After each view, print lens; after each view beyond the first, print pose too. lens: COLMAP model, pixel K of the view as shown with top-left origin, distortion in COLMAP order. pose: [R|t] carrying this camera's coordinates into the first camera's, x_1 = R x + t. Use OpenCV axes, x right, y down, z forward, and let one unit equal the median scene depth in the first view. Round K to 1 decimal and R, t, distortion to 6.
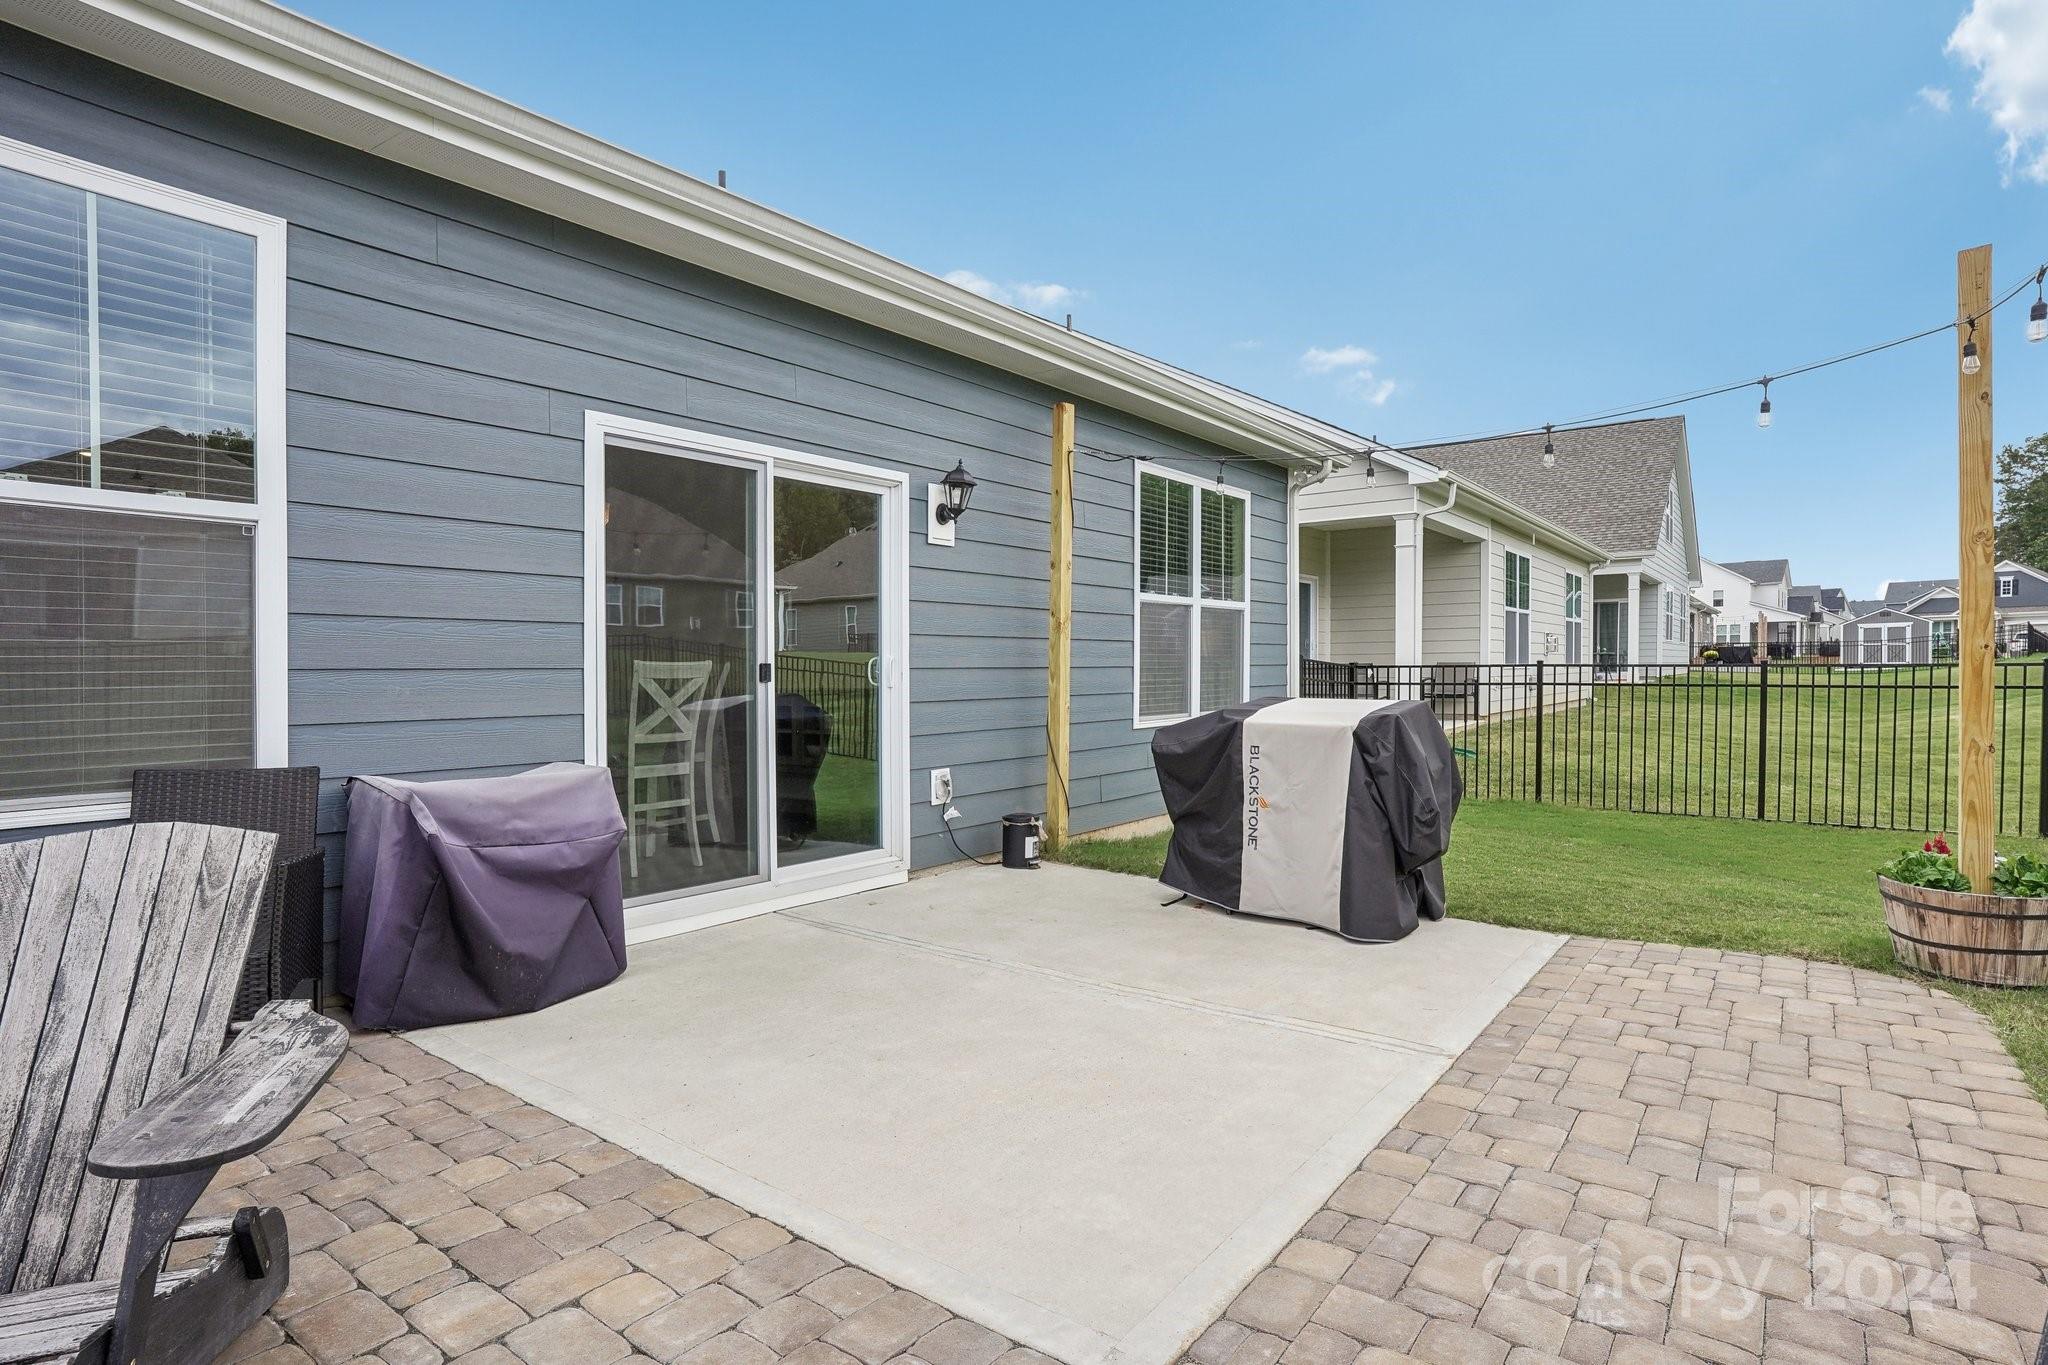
lens RADIAL K [[1108.3, 0, 1030.0], [0, 1108.3, 663.1], [0, 0, 1]] dist [-0.058972, 0.021500]
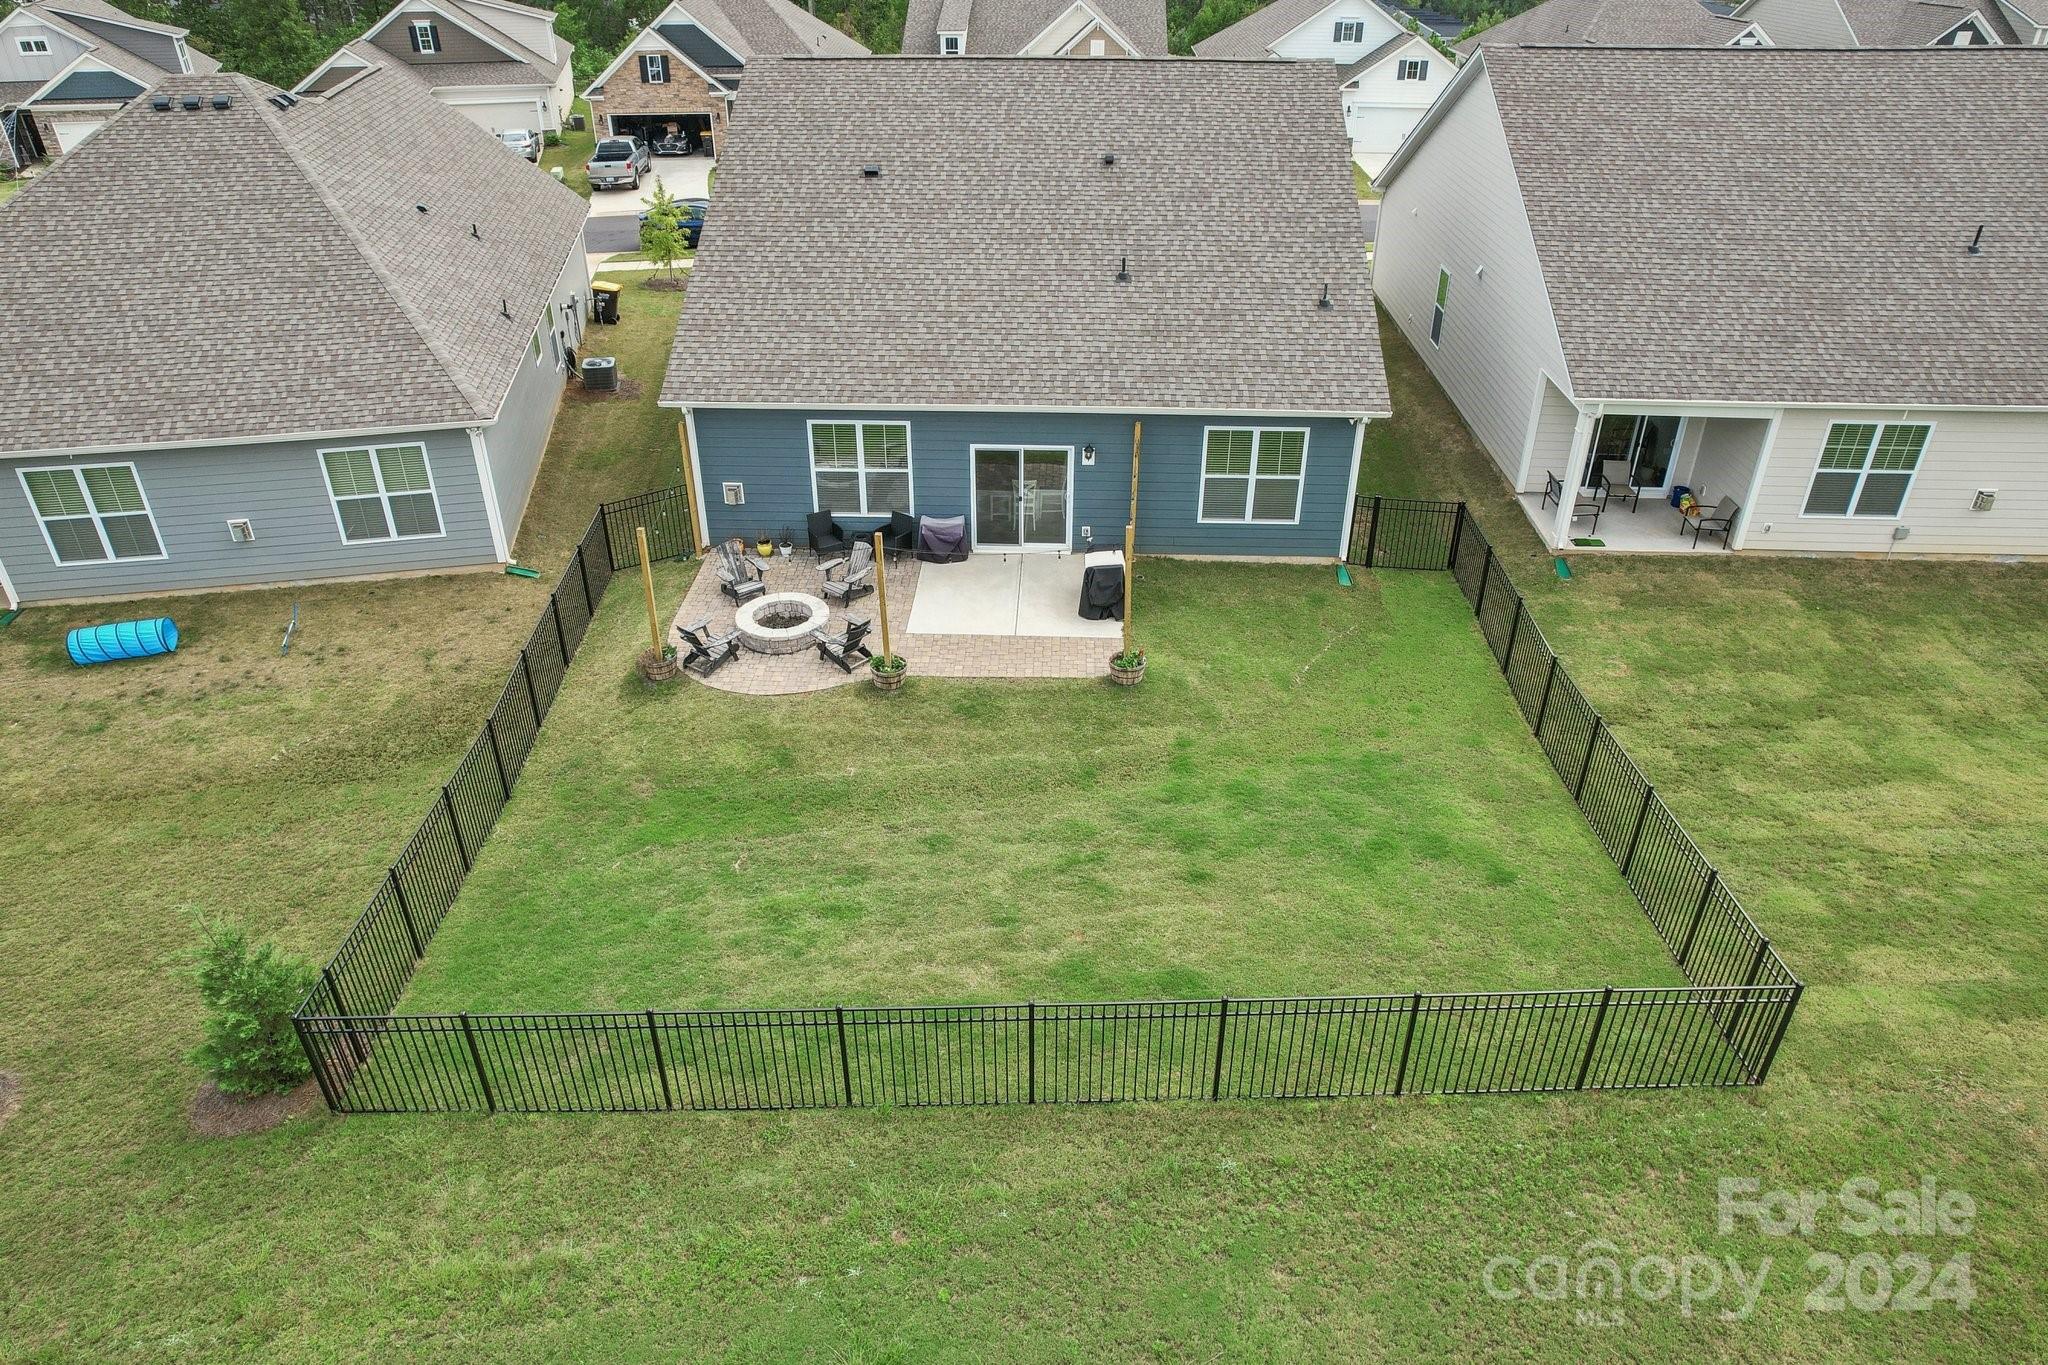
lens RADIAL K [[1347.3, 0, 1013.8], [0, 1347.3, 693.1], [0, 0, 1]] dist [-0.039976, 0.018346]
pose [[0.565165, 0.436795, -0.699856, 3.013304], [-0.002067, 0.849080, 0.528260, -1.711877], [0.824975, -0.297108, 0.480773, -1.369435]]
